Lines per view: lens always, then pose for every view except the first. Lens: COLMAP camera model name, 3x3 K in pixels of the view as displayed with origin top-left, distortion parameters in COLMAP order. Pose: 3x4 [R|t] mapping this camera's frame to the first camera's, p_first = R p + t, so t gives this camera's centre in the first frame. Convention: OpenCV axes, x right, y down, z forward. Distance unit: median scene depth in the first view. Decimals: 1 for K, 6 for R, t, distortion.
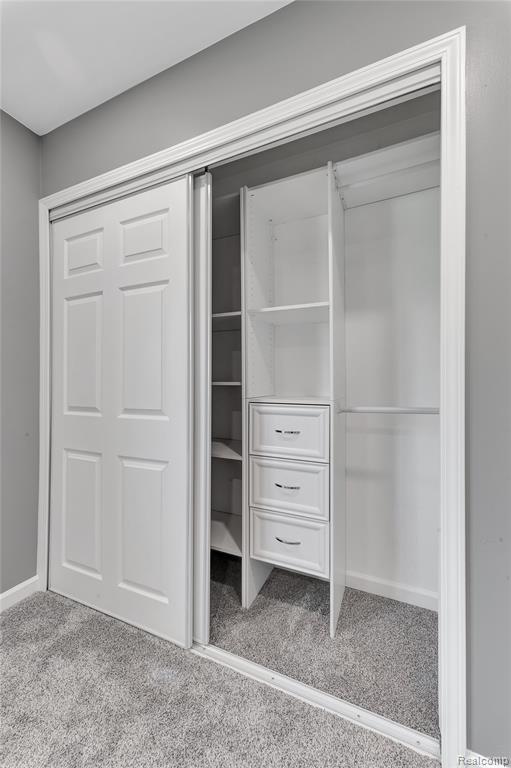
lens RADIAL K [[299.7, 0, 258.0], [0, 299.7, 387.0], [0, 0, 1]] dist [0.010409, 0.000847]
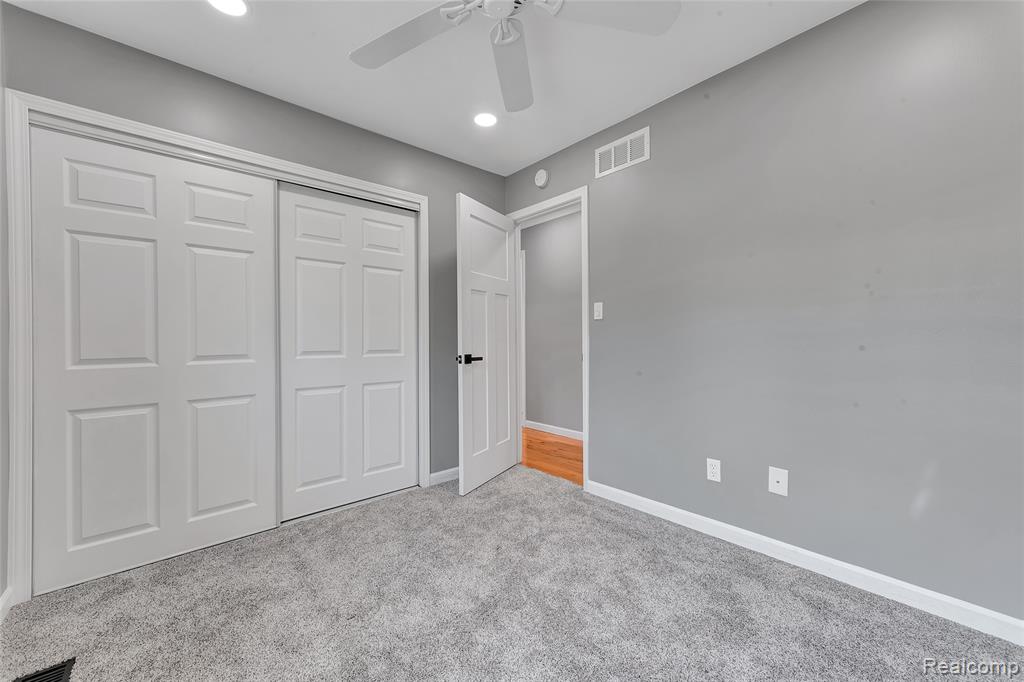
lens RADIAL K [[399.6, 0, 513.3], [0, 399.6, 338.4], [0, 0, 1]] dist [0.008714, 0.000744]
pose [[0.421699, -0.008006, 0.906700, -1.283587], [0.008356, 0.999953, 0.004943, 0.010536], [-0.906697, 0.005492, 0.421746, -0.662589]]
